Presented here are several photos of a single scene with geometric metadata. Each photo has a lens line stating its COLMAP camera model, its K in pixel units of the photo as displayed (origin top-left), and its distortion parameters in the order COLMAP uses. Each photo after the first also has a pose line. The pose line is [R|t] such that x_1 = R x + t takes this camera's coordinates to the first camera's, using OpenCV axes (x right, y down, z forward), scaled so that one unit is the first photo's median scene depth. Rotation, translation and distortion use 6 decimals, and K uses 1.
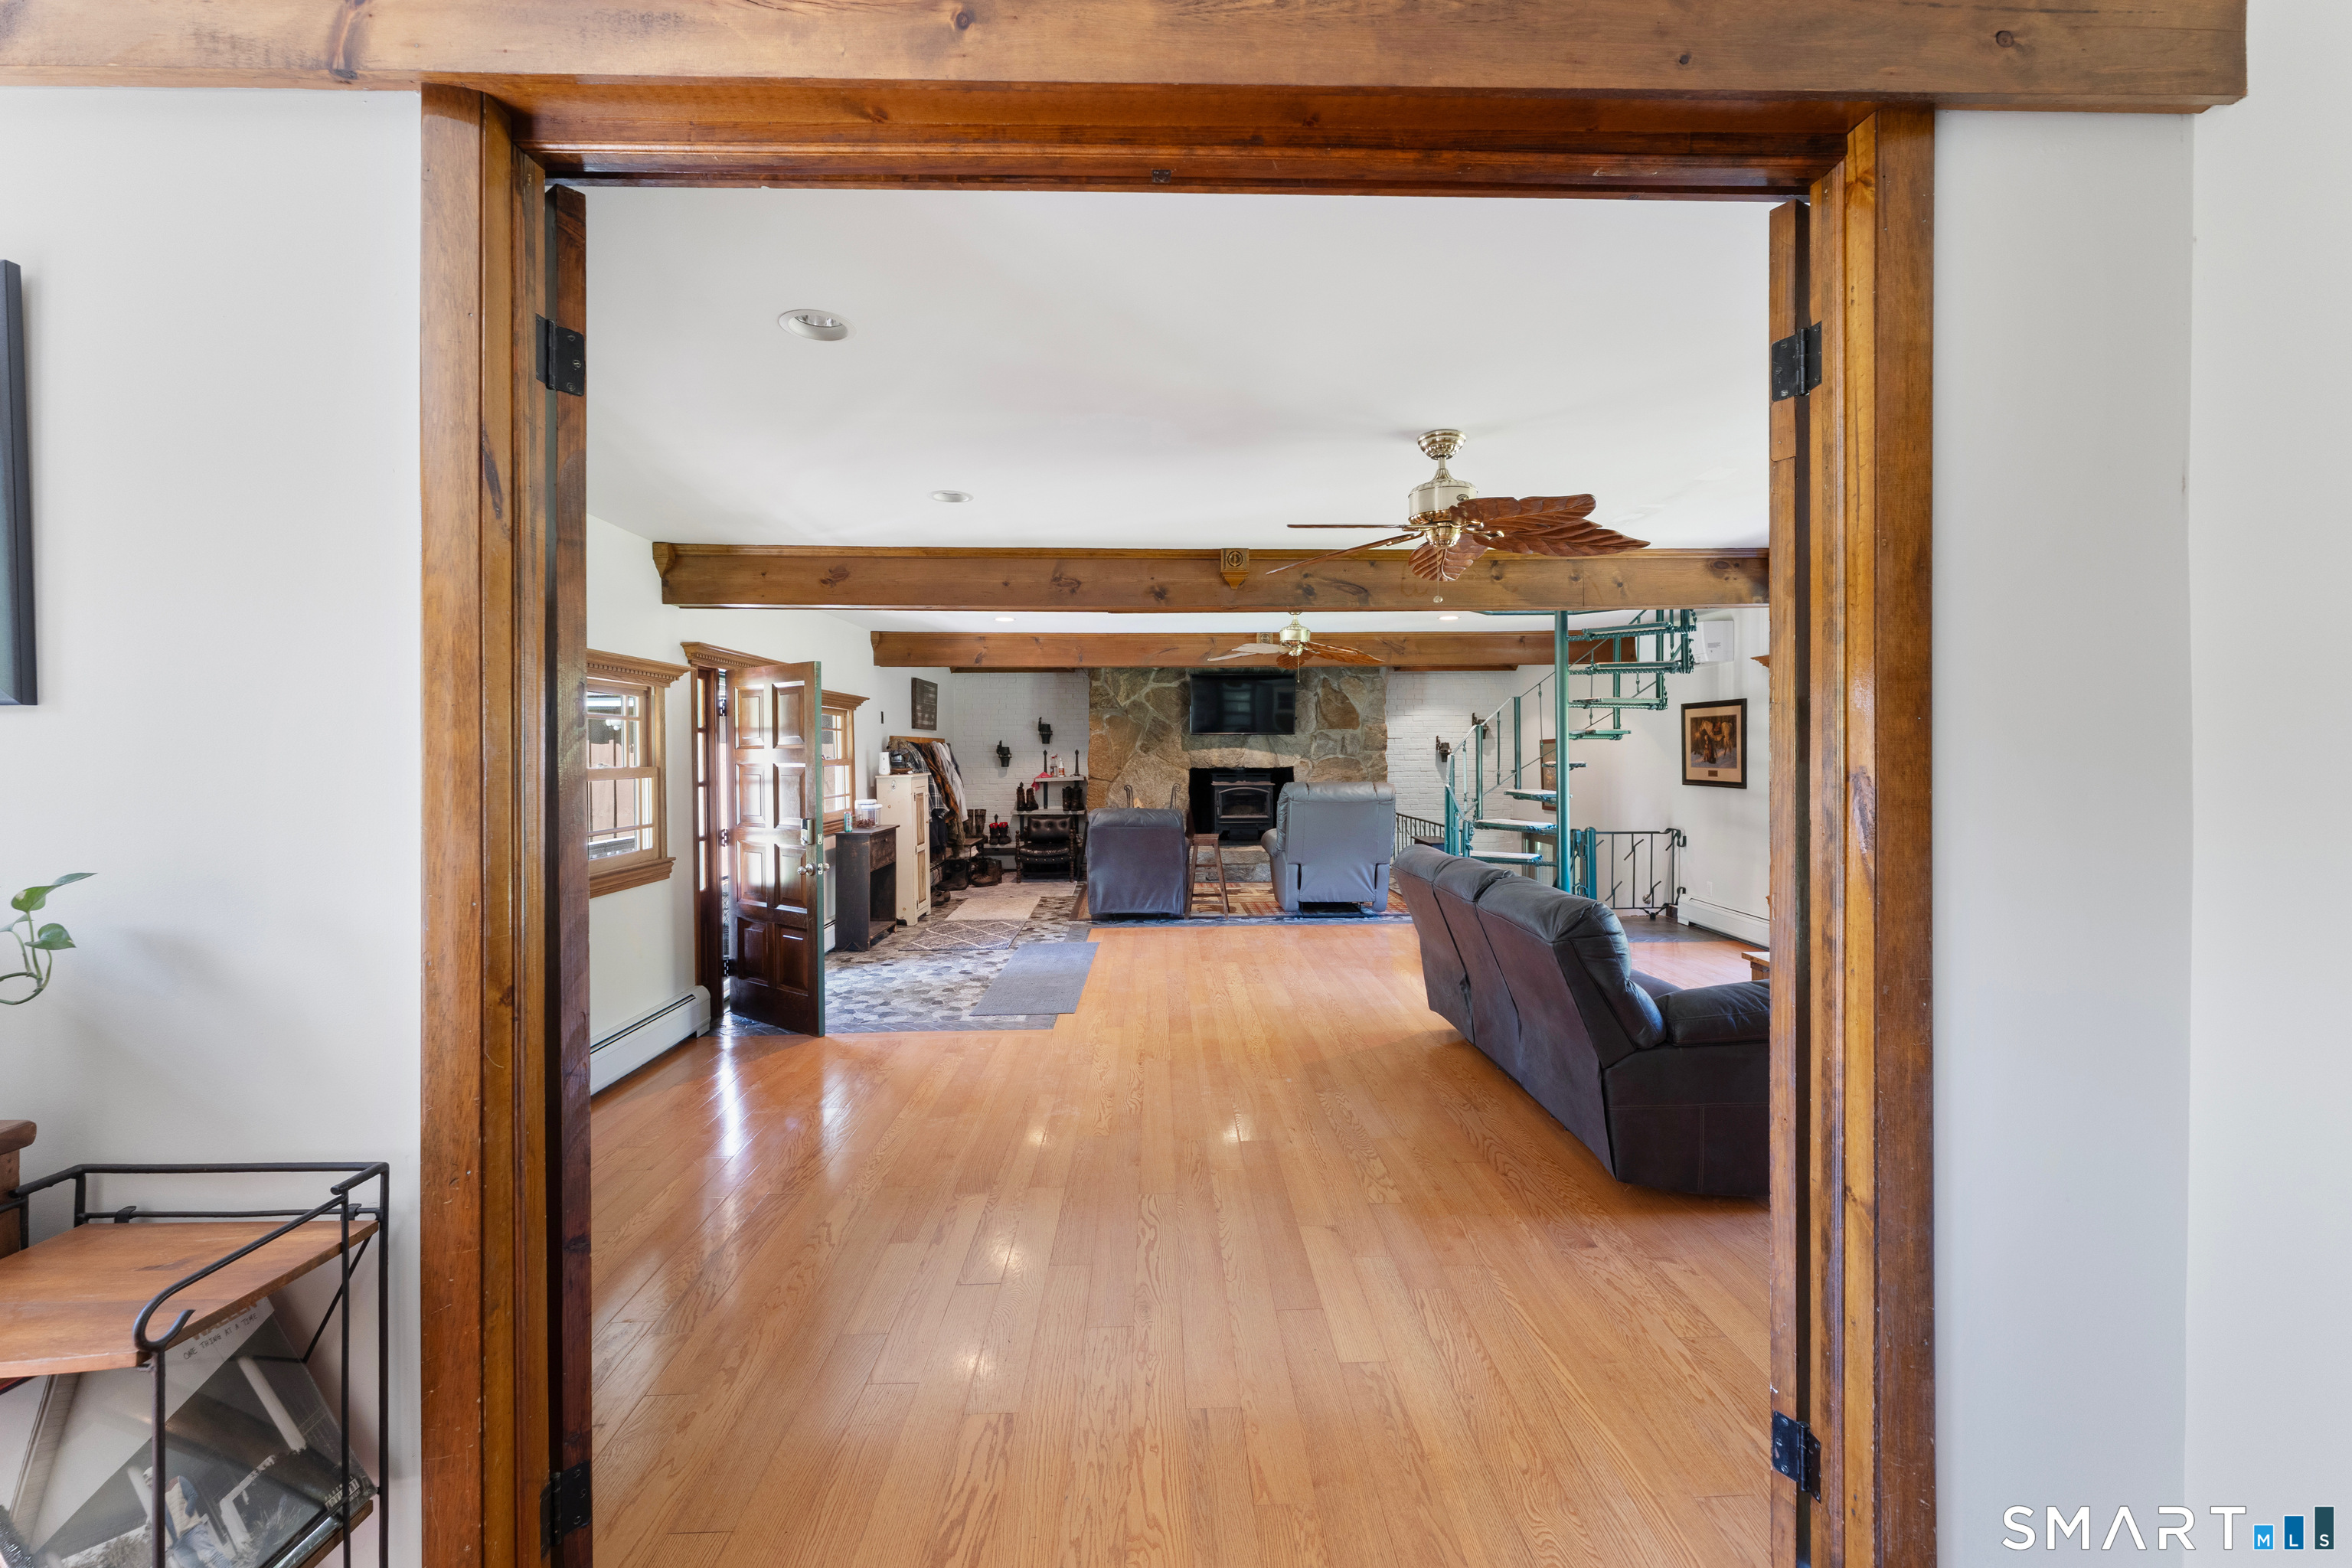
lens RADIAL K [[970.7, 0, 1191.4], [0, 970.7, 751.1], [0, 0, 1]] dist [-0.000846, 0.000048]
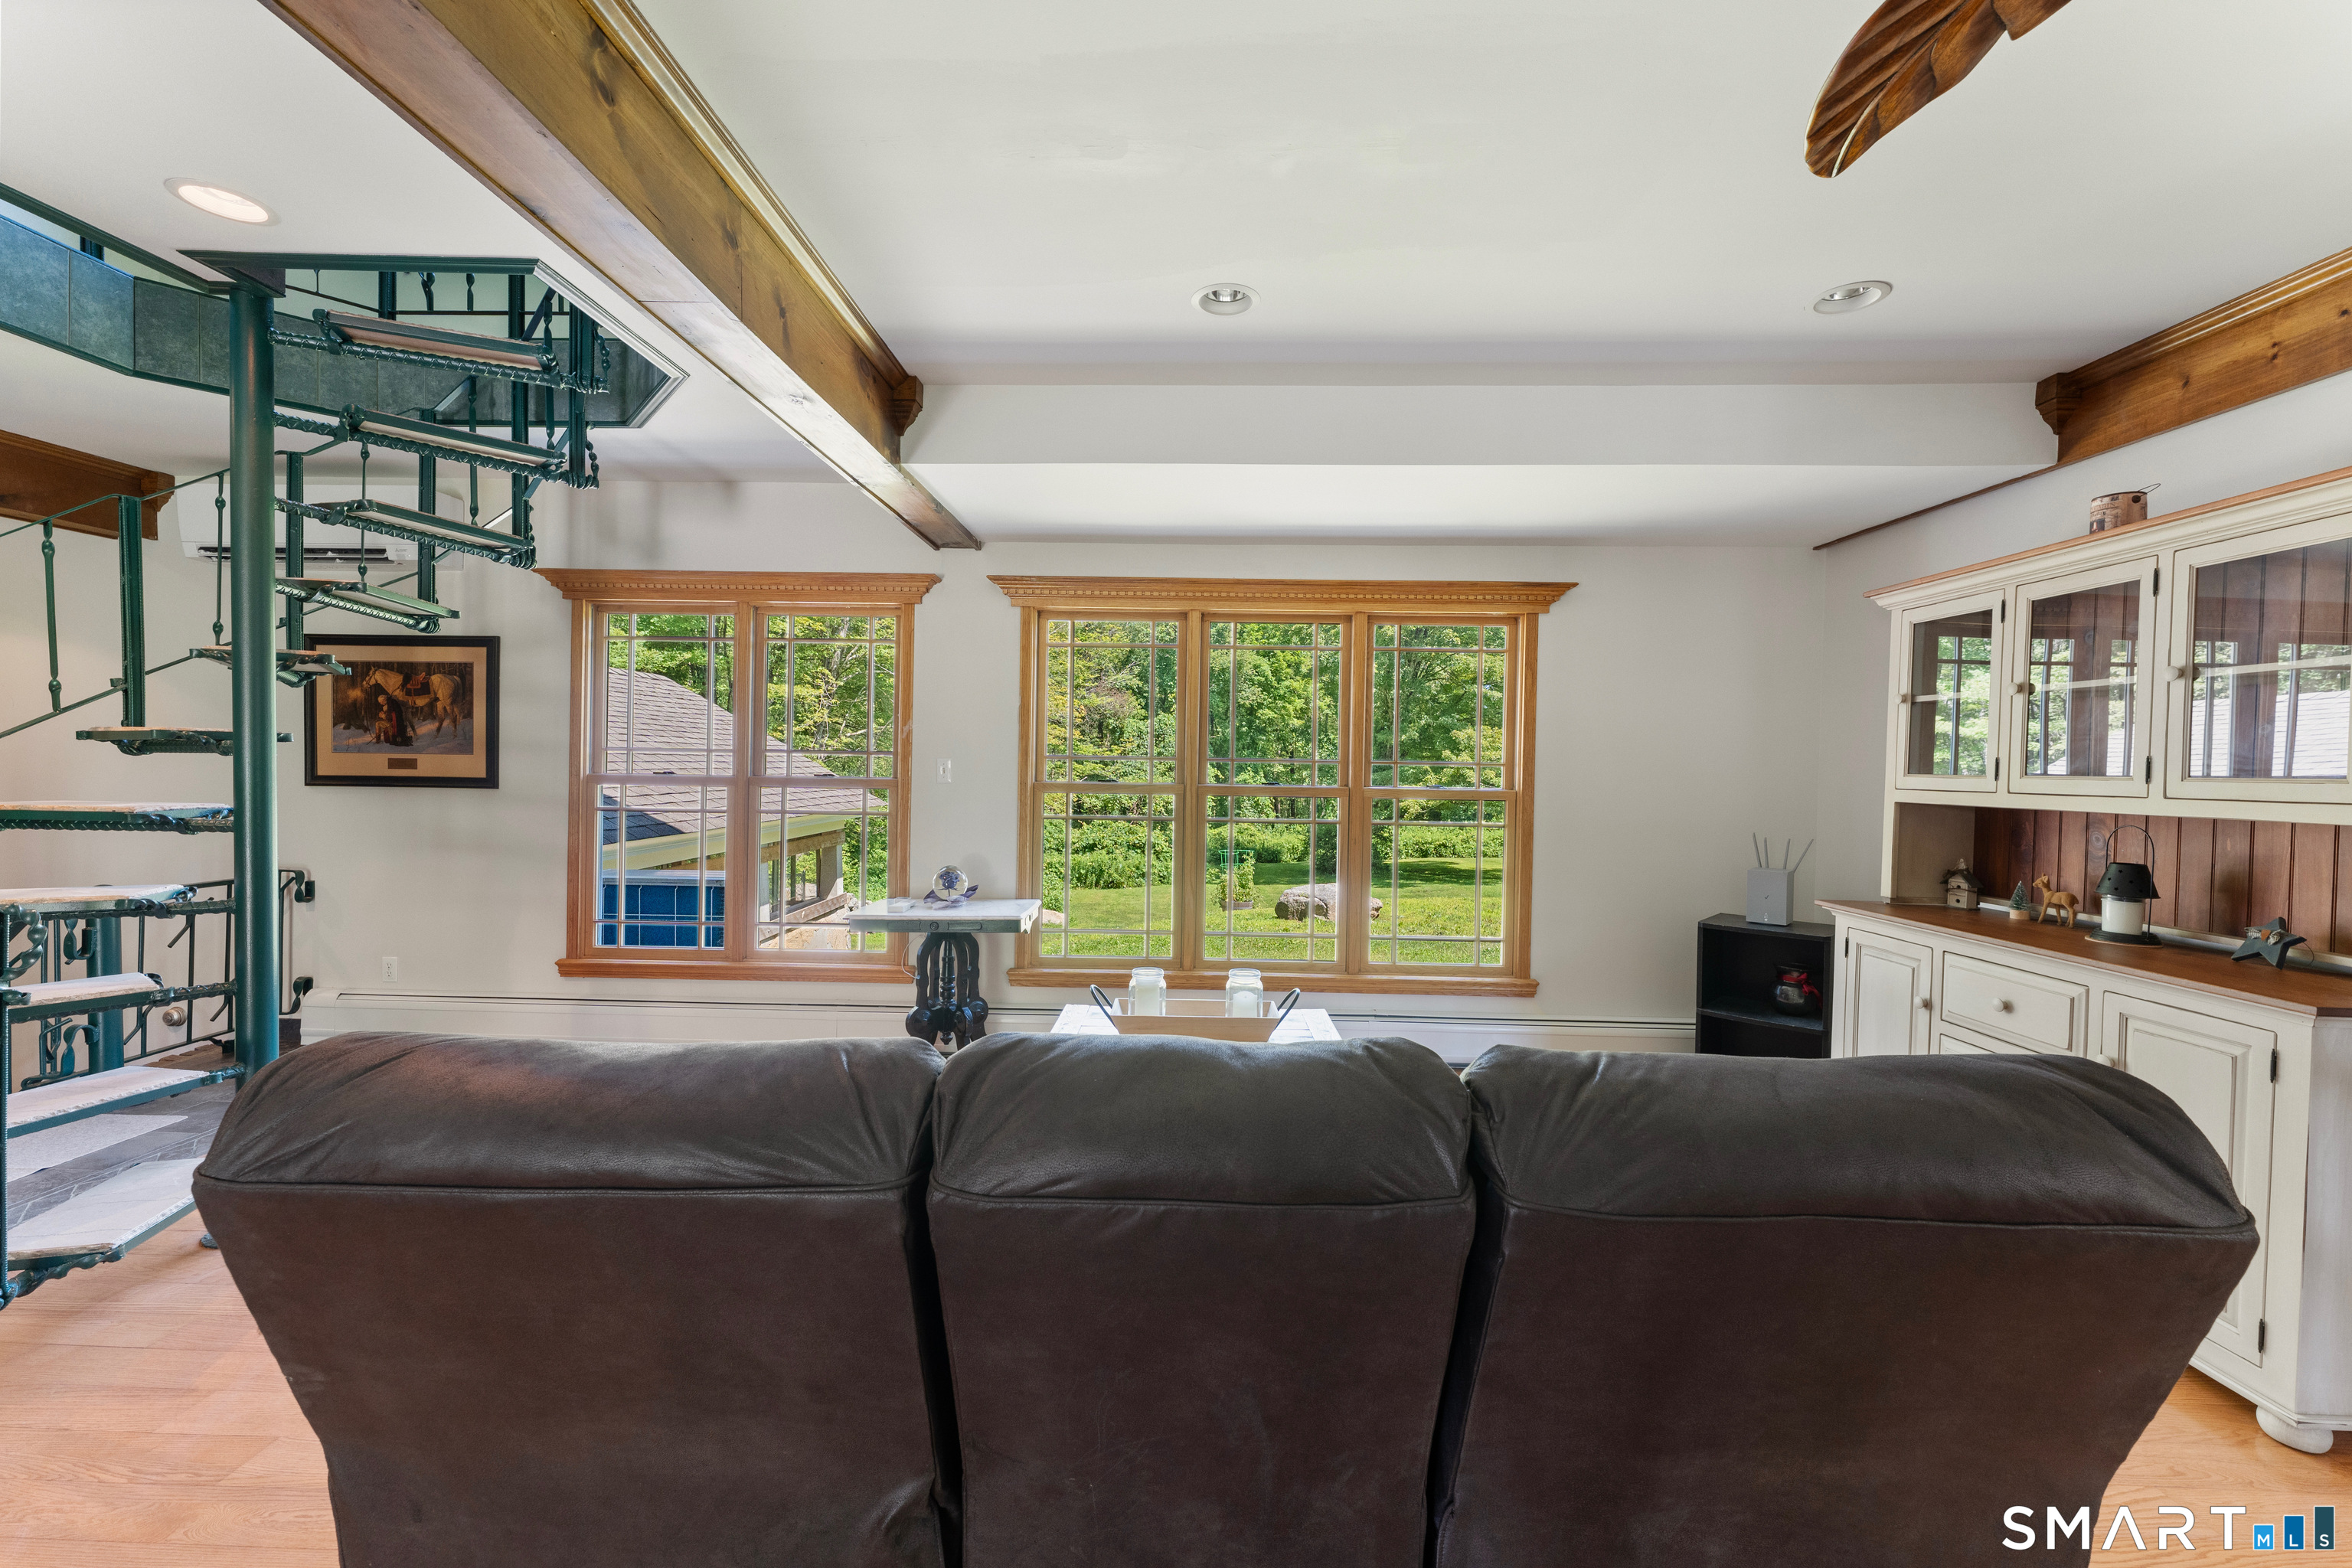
lens RADIAL K [[932.5, 0, 1173.3], [0, 932.5, 778.8], [0, 0, 1]] dist [-0.001981, -0.000492]
pose [[0.053862, -0.007836, 0.998518, 0.019705], [-0.014495, 0.999858, 0.008629, 0.019705], [-0.998443, -0.014938, 0.053740, 0.494713]]
